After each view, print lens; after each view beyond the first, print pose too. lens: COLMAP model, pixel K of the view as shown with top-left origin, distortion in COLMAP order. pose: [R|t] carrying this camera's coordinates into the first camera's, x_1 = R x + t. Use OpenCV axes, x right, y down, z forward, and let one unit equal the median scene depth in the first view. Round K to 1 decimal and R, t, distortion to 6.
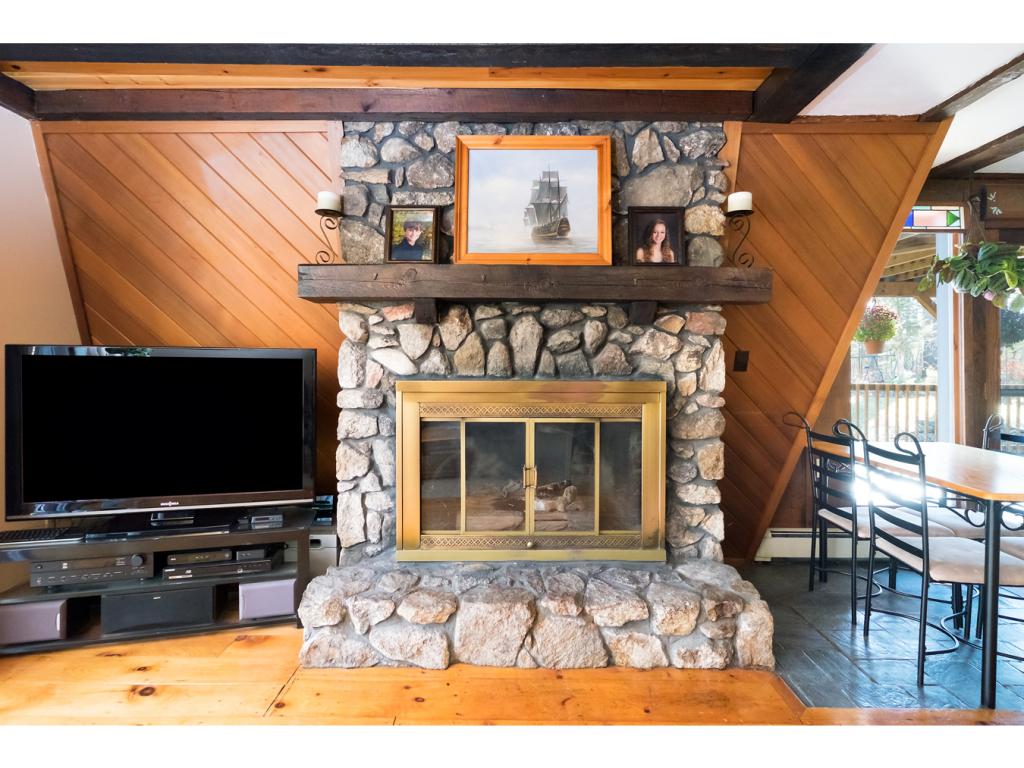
lens RADIAL K [[515.1, 0, 514.9], [0, 515.1, 366.2], [0, 0, 1]] dist [0.004652, -0.002462]
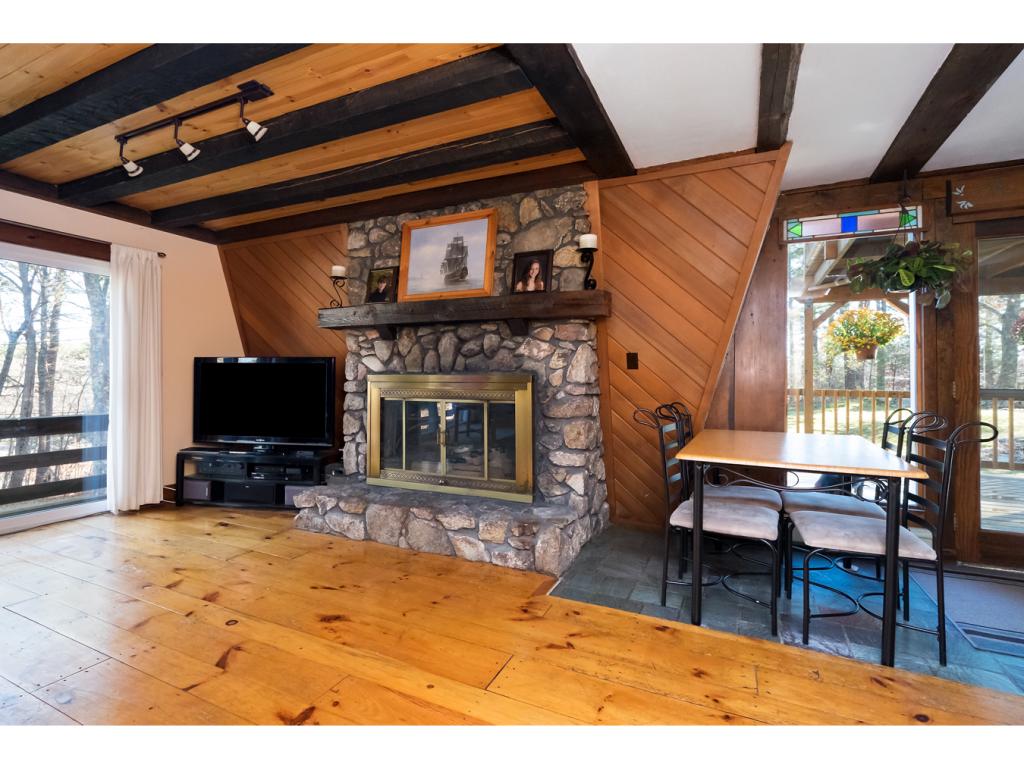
lens RADIAL K [[450.4, 0, 504.9], [0, 450.4, 370.2], [0, 0, 1]] dist [0.002668, -0.001419]
pose [[0.925429, -0.010276, -0.378782, 0.693974], [0.001632, 0.999731, -0.023134, 0.045331], [0.378917, 0.020791, 0.925197, -0.166568]]
